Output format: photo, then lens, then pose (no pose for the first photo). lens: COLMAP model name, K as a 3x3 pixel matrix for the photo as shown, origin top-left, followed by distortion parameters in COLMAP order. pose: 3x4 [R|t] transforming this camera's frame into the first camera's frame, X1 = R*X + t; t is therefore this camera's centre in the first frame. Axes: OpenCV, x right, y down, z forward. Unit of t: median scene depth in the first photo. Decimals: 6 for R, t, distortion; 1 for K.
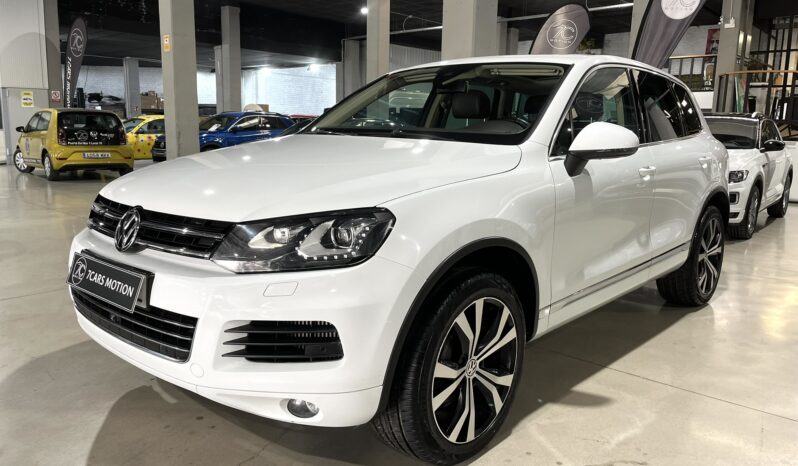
lens RADIAL K [[604.4, 0, 393.8], [0, 604.4, 233.4], [0, 0, 1]] dist [0.052296, -0.078531]
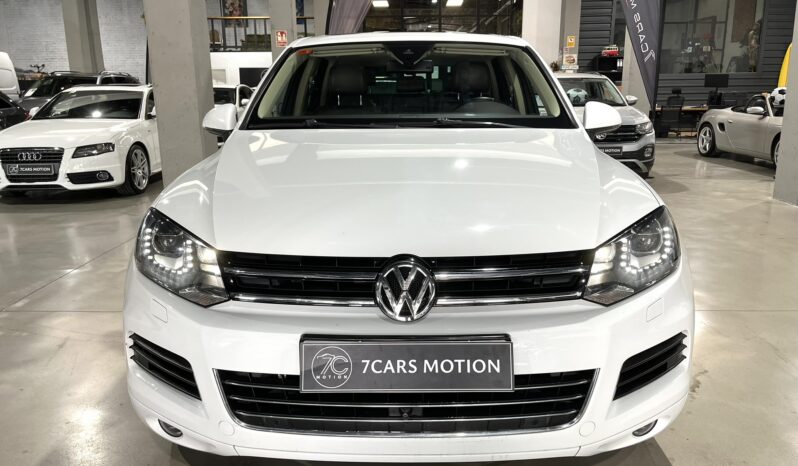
lens RADIAL K [[604.4, 0, 399.6], [0, 604.4, 235.7], [0, 0, 1]] dist [0.052296, -0.078531]
pose [[0.742778, -0.182194, 0.644272, -0.939429], [0.134850, 0.983254, 0.122587, -0.164926], [-0.655817, -0.004175, 0.754908, 0.493687]]
